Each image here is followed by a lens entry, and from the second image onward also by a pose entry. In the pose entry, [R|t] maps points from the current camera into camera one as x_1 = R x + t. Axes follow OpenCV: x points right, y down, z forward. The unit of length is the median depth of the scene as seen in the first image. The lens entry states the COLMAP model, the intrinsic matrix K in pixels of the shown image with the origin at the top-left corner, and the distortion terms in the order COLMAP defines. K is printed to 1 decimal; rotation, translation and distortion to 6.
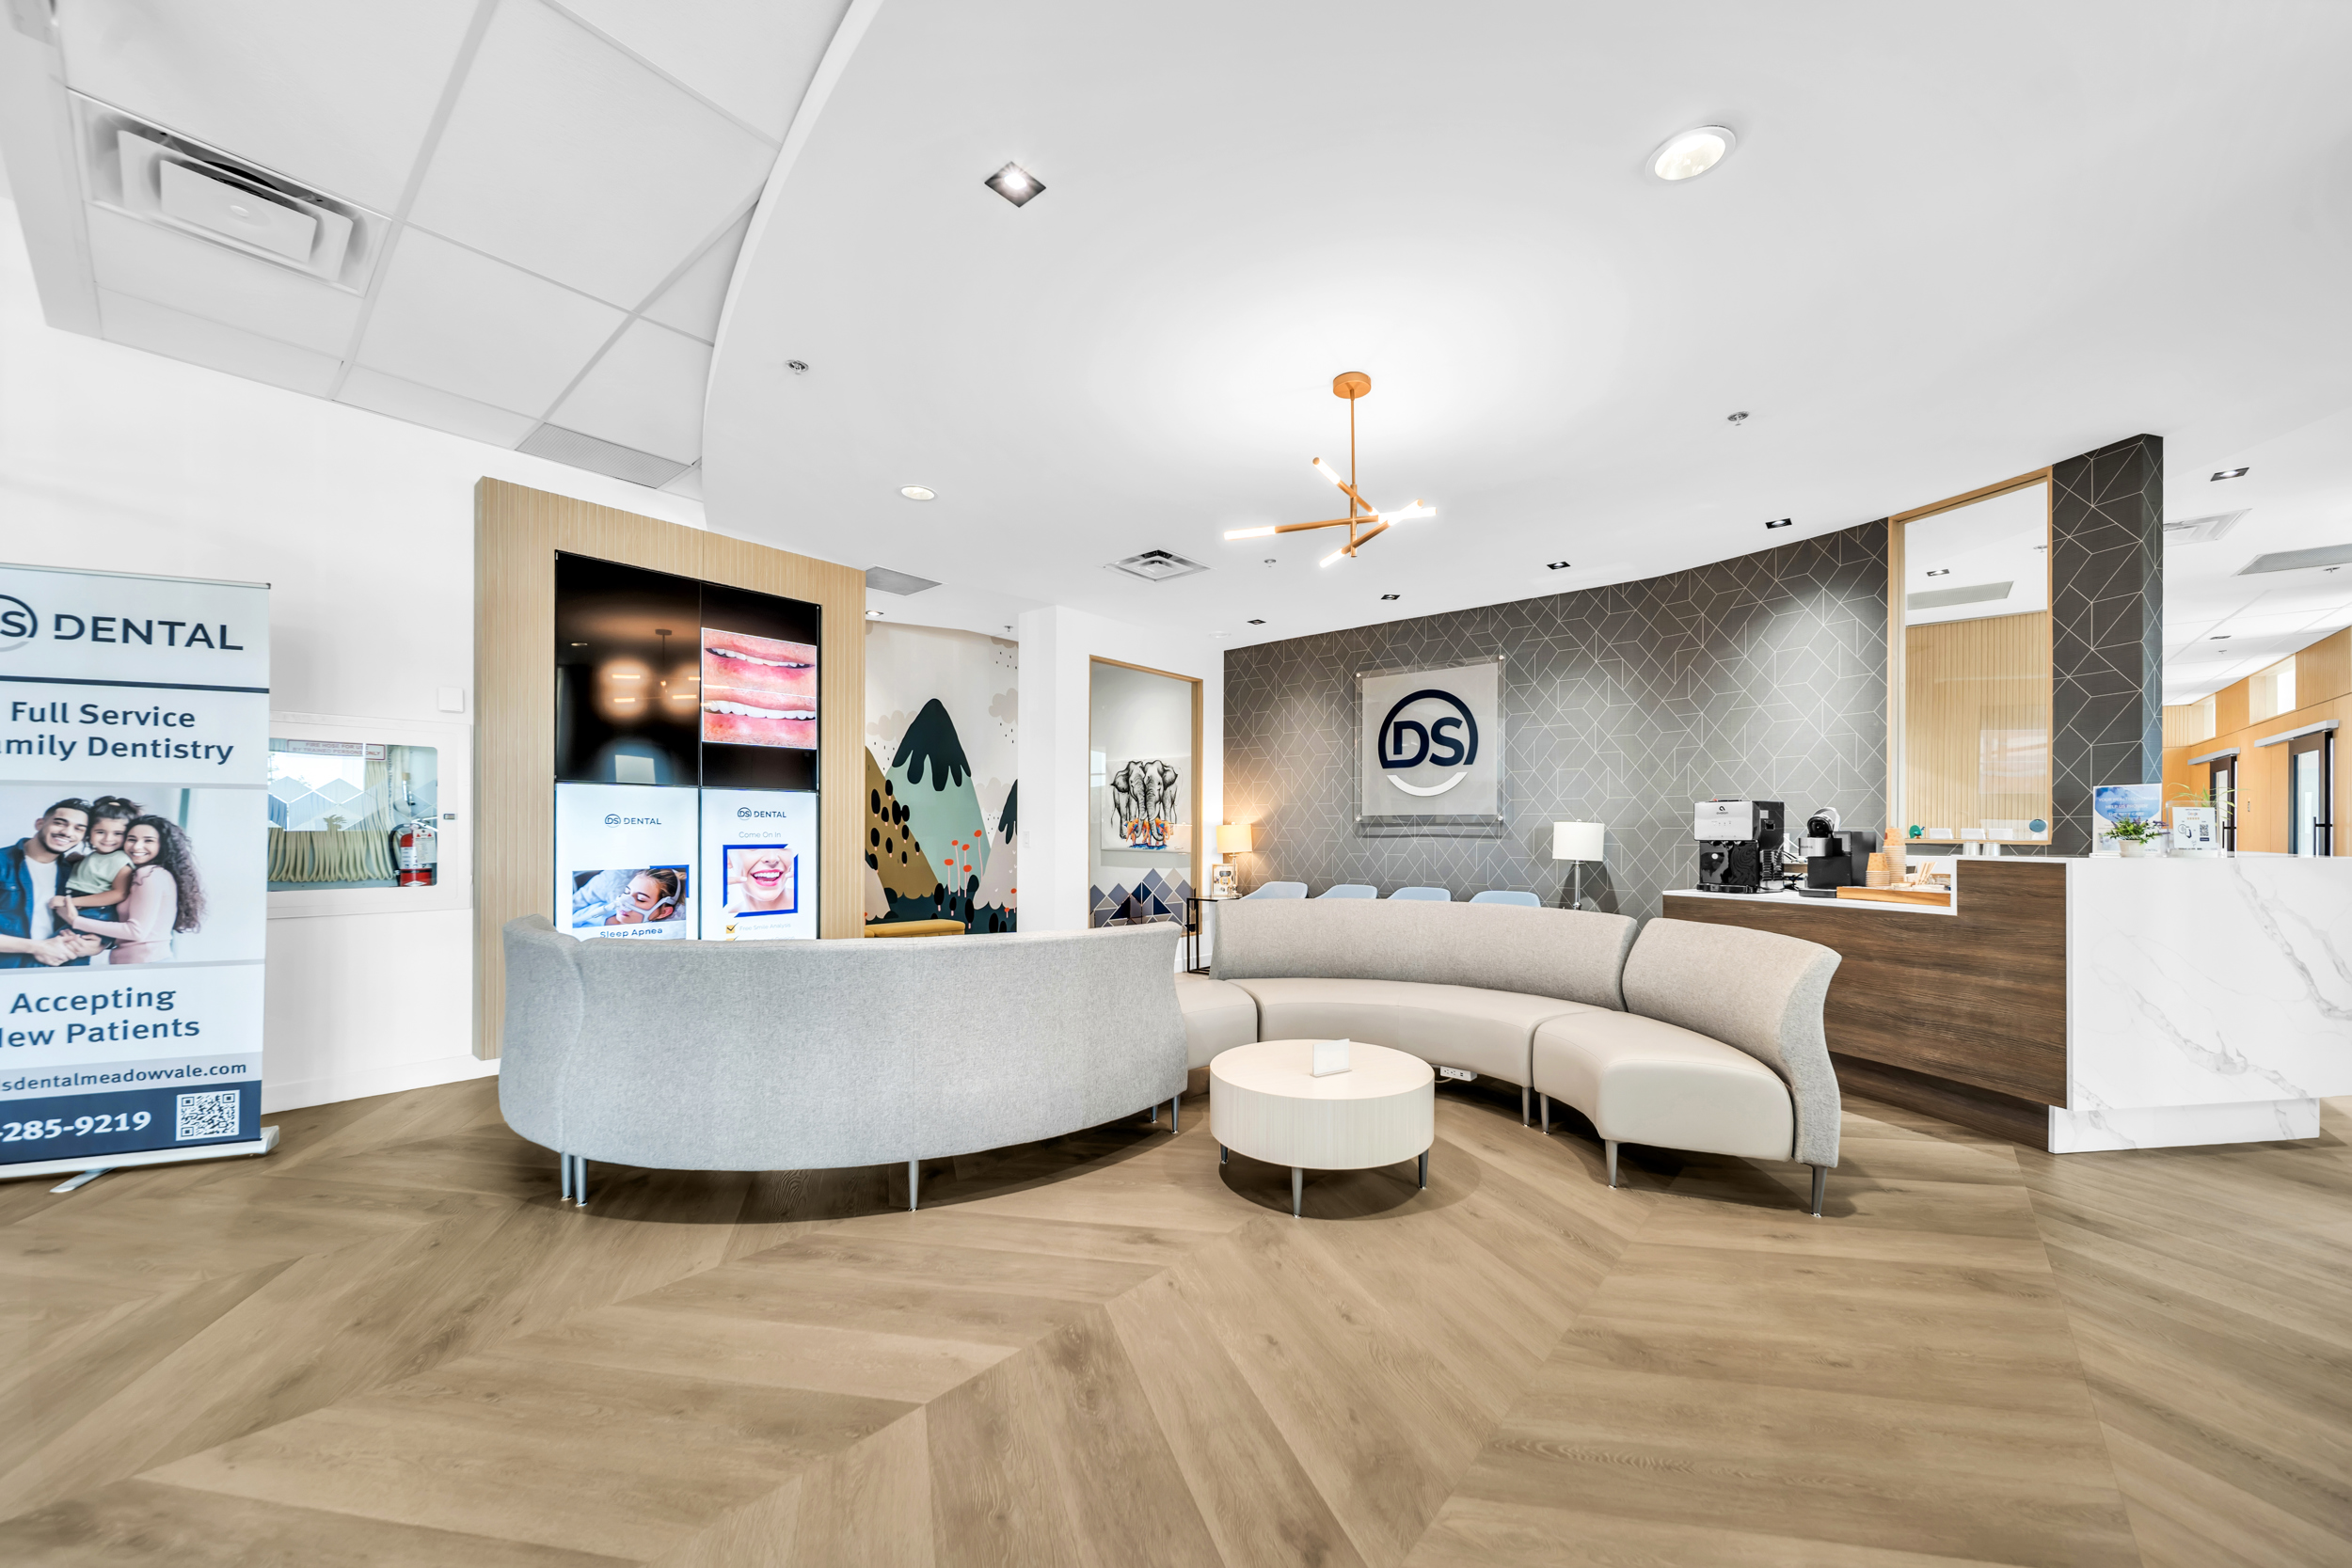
lens RADIAL K [[863.9, 0, 1226.4], [0, 863.9, 830.0], [0, 0, 1]] dist [0.000036, -0.000137]
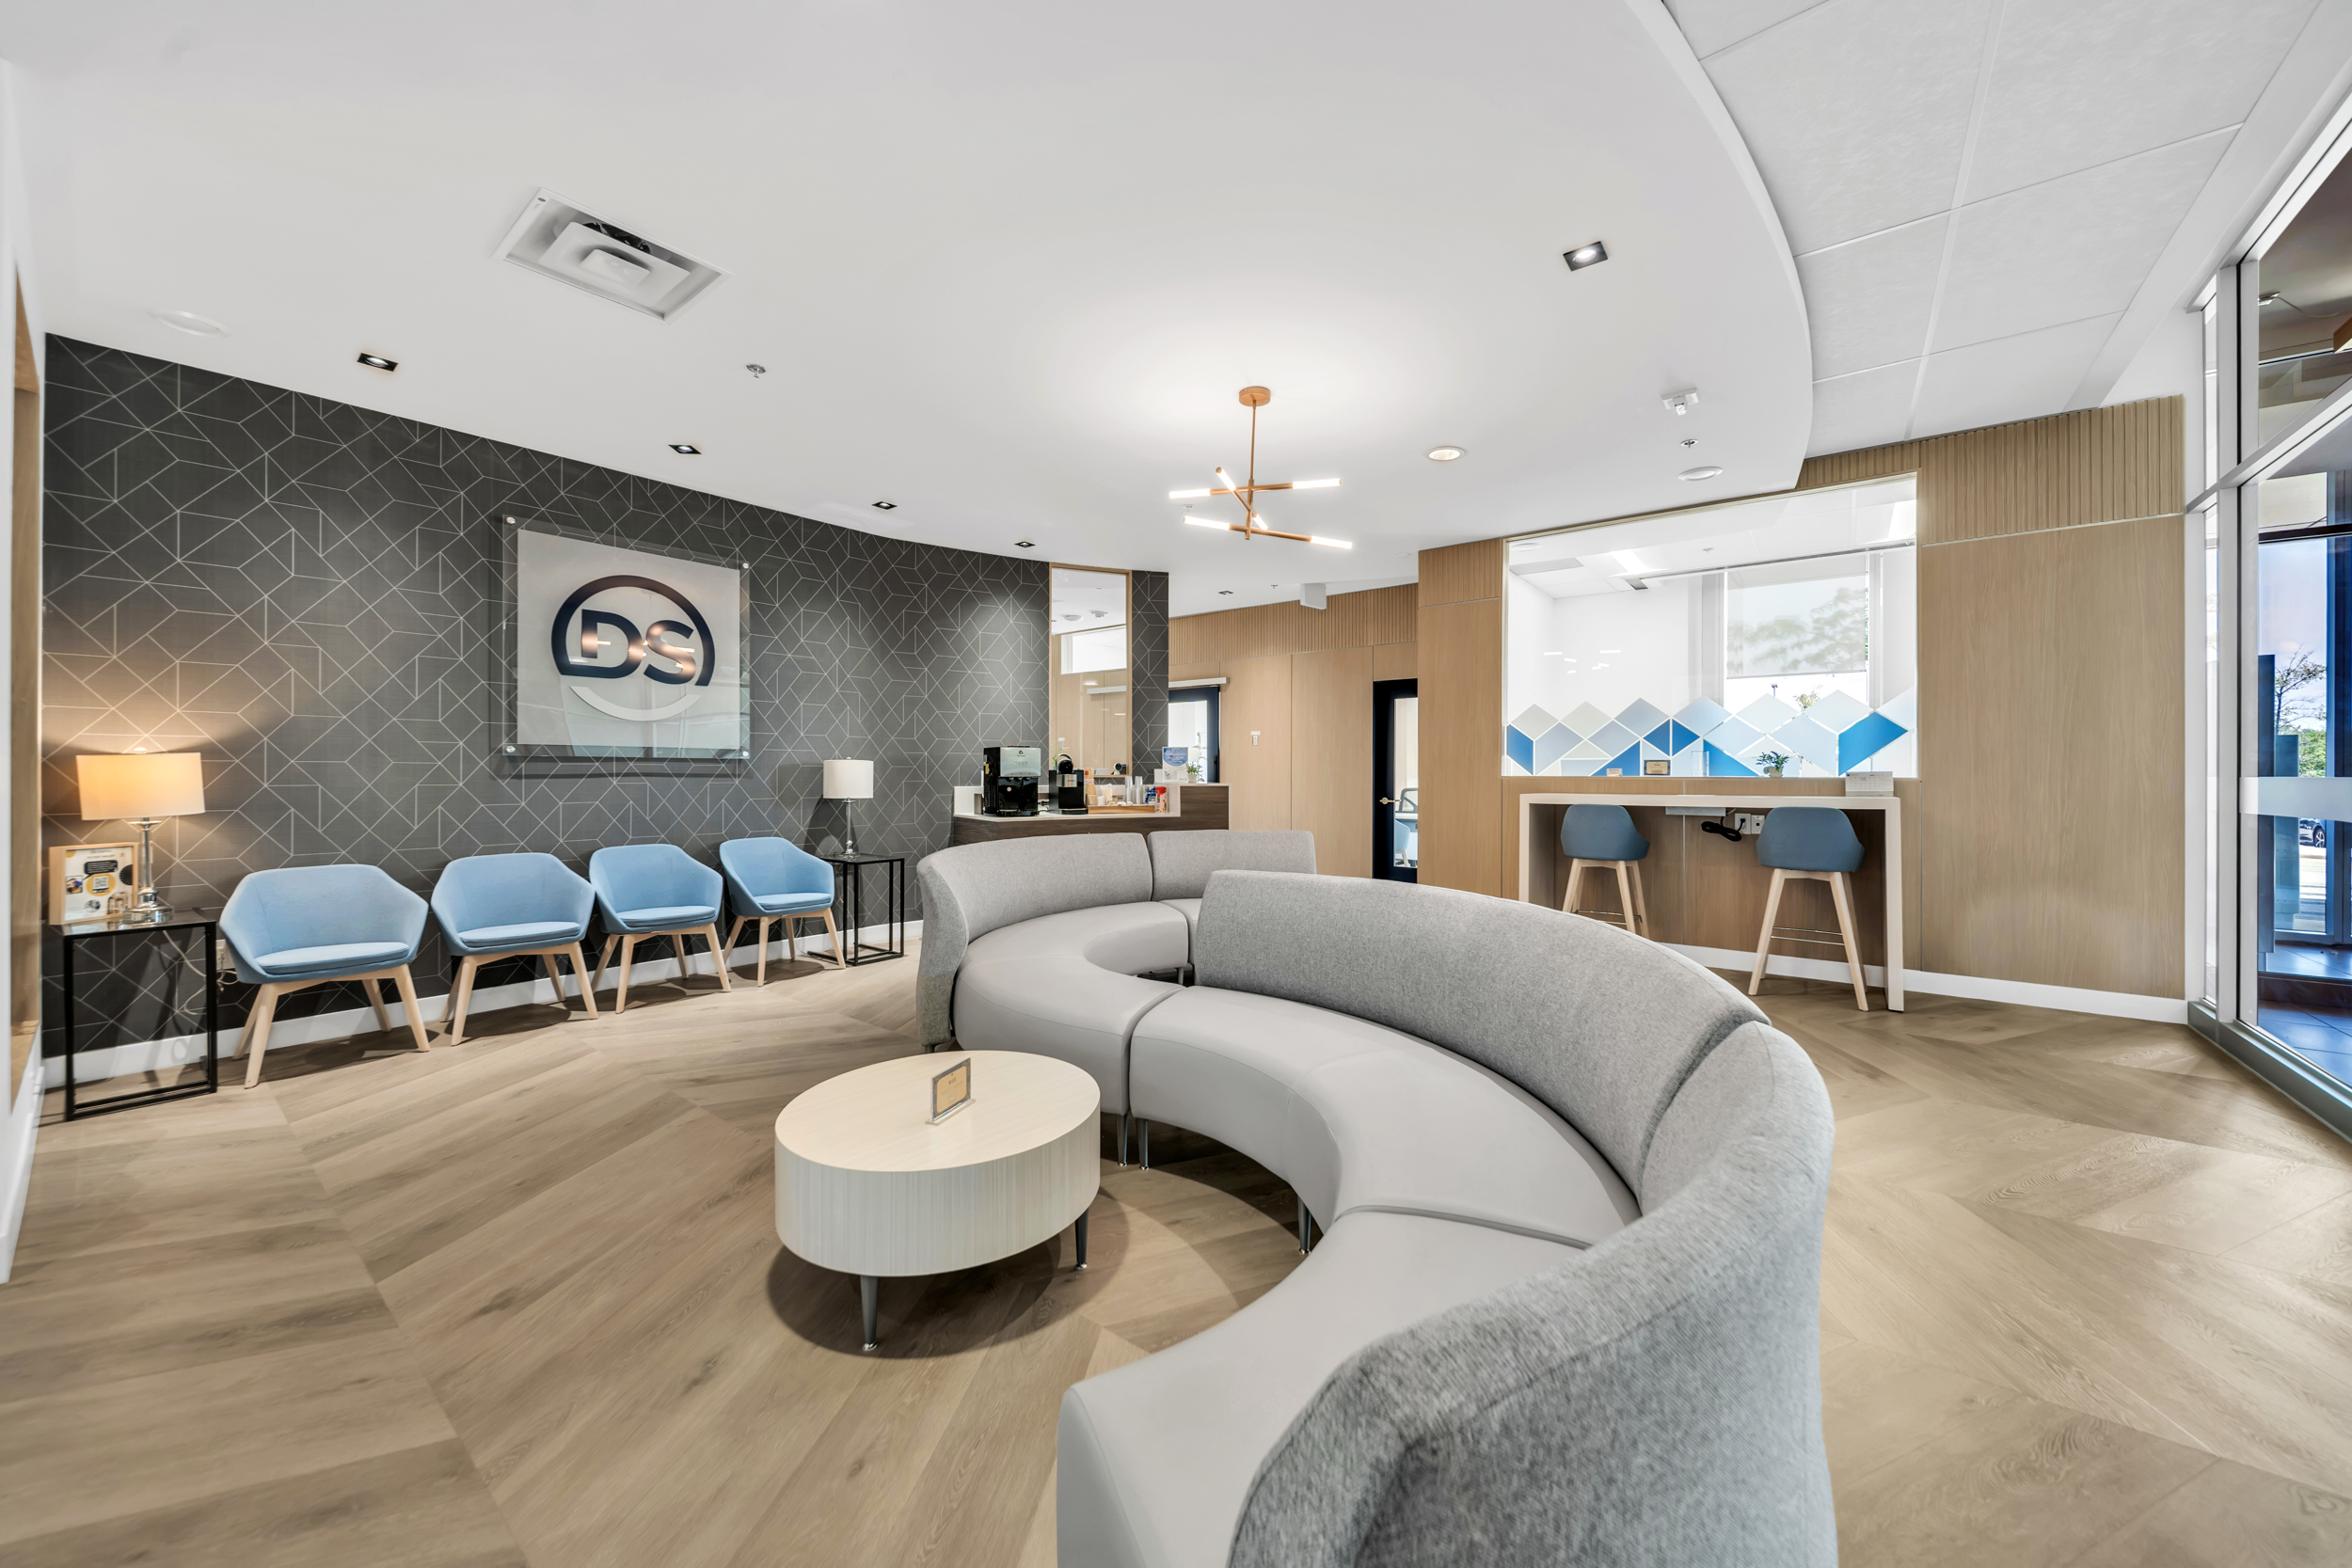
lens RADIAL K [[837.2, 0, 1170.1], [0, 837.2, 770.5], [0, 0, 1]] dist [0.000938, -0.004036]
pose [[-0.001949, -0.001646, 0.999997, -0.565620], [-0.004866, 0.999987, 0.001637, -0.000384], [-0.999986, -0.004863, -0.001957, 0.637663]]
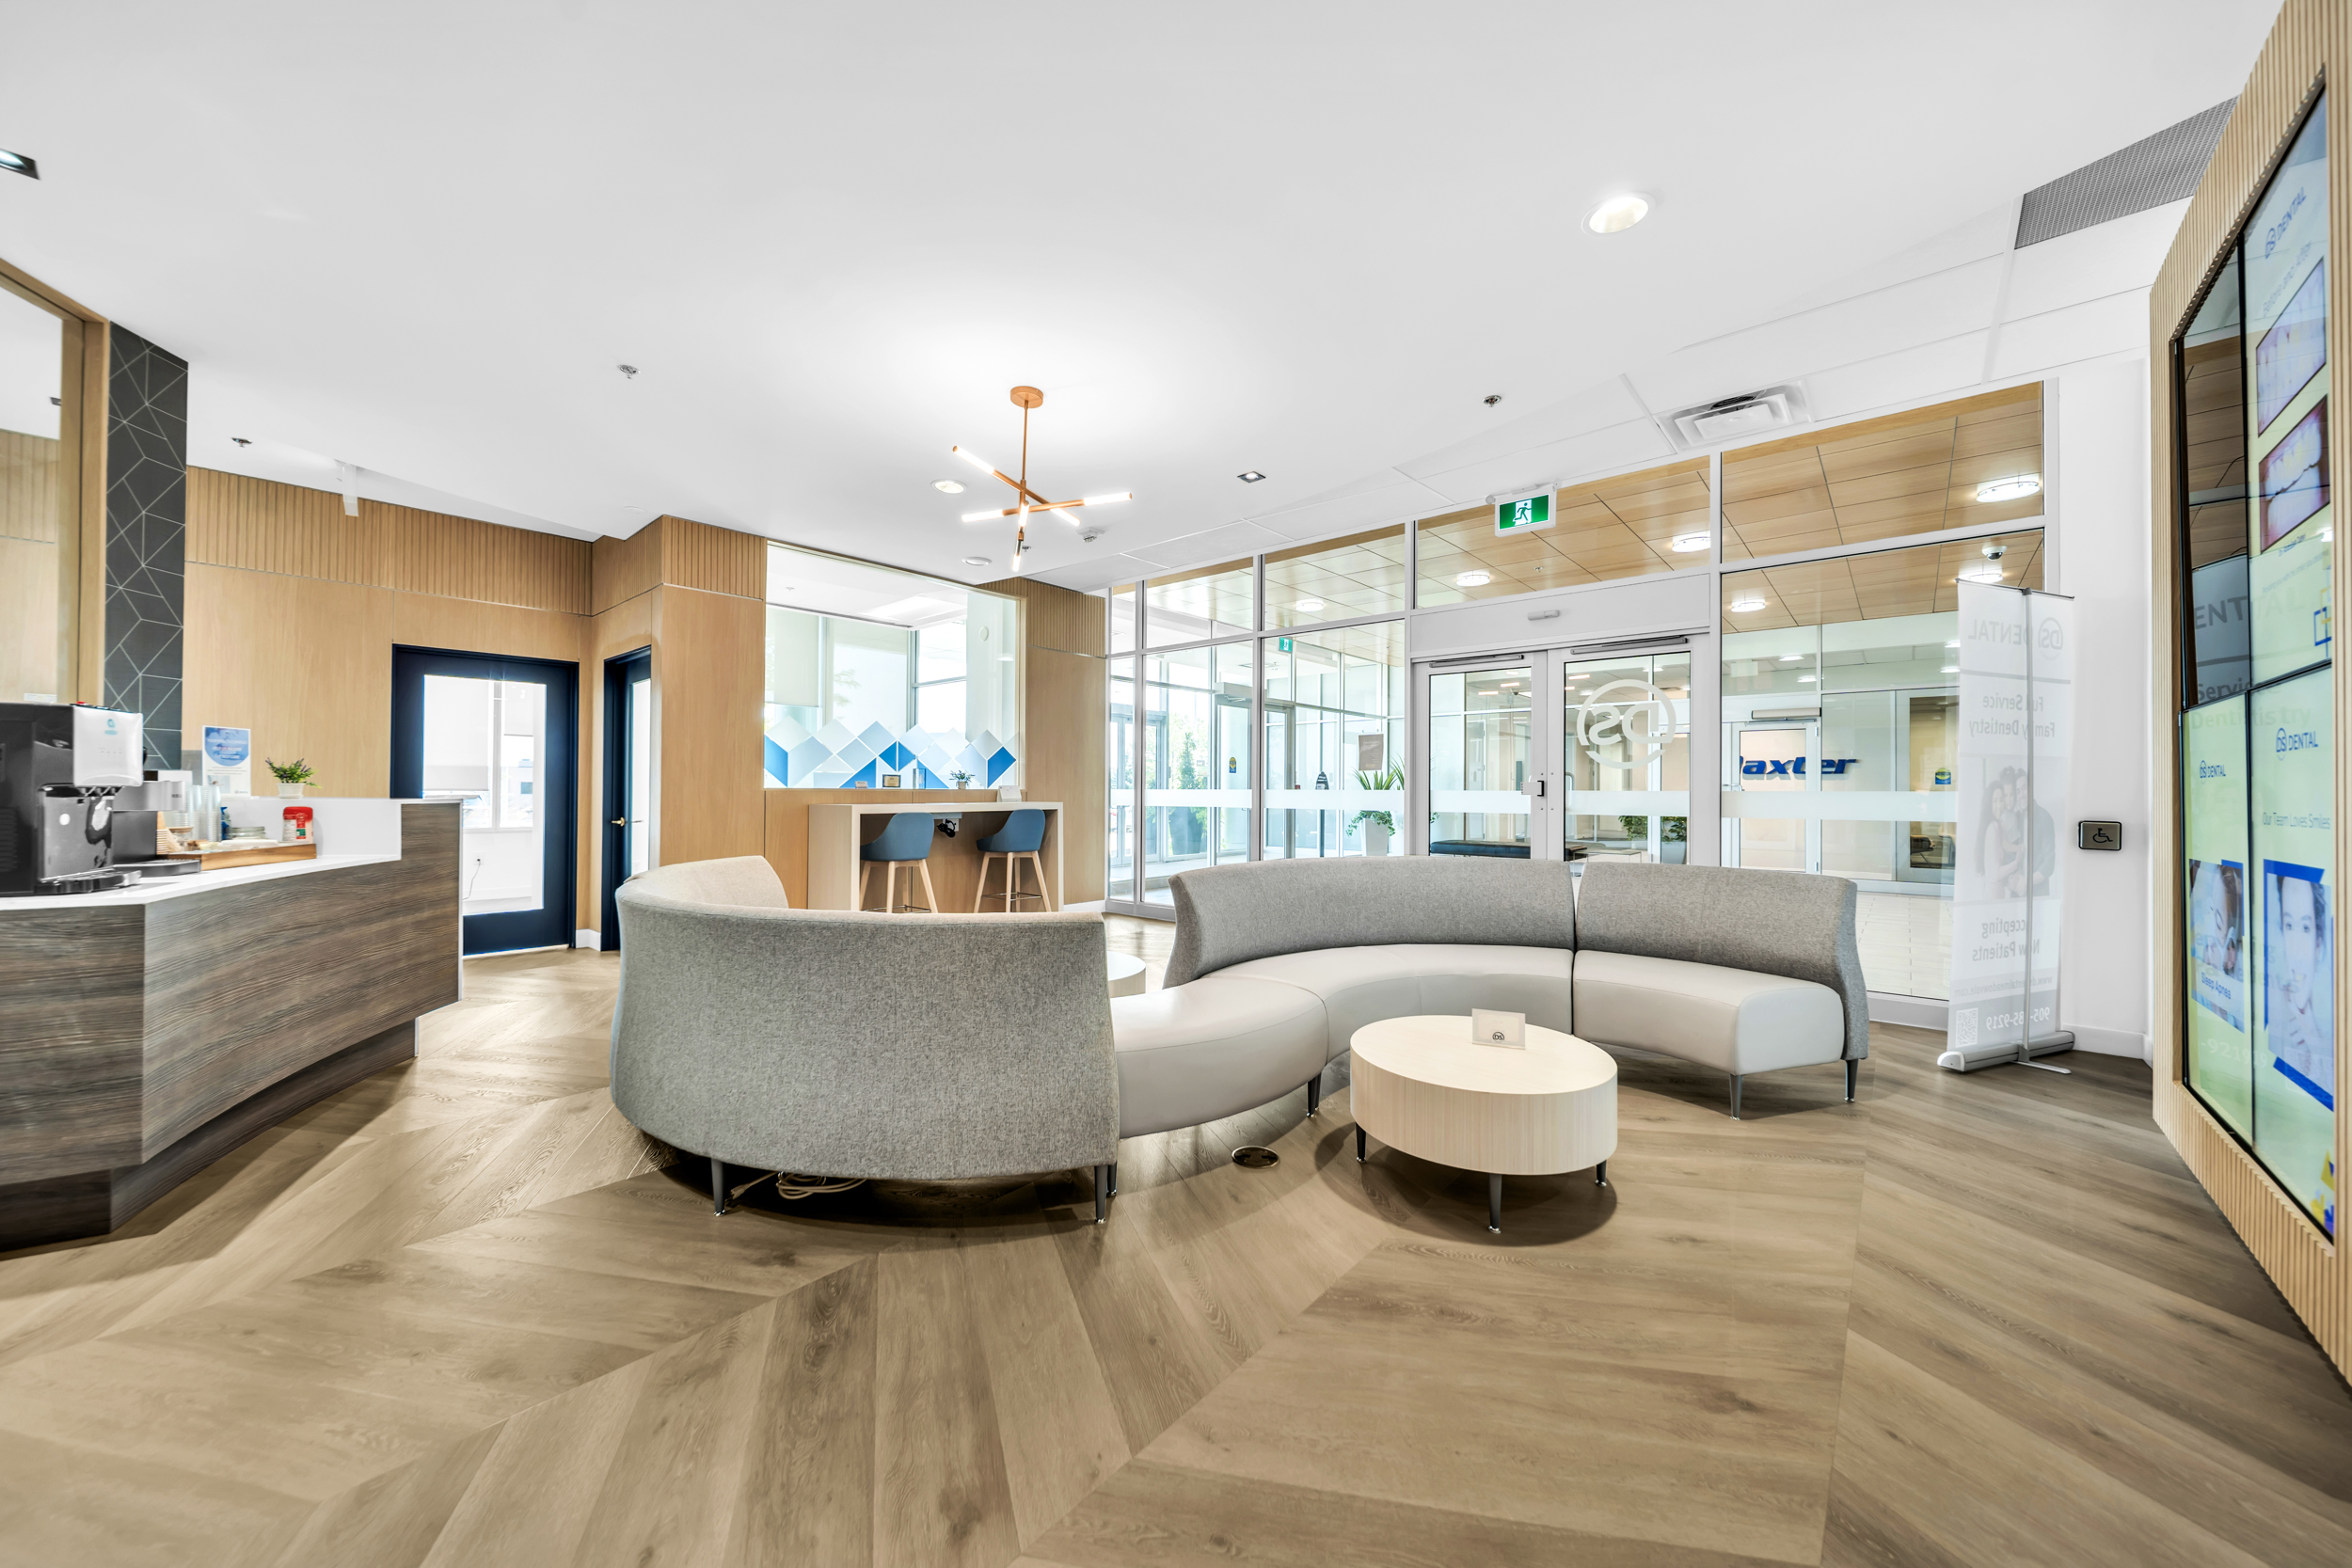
lens RADIAL K [[846.8, 0, 1172.7], [0, 846.8, 778.5], [0, 0, 1]] dist [-0.000511, -0.000152]
pose [[-0.998614, -0.010613, 0.051546, -0.061081], [-0.011540, 0.999776, -0.017729, 0.007315], [-0.051346, -0.018299, -0.998513, 1.200435]]
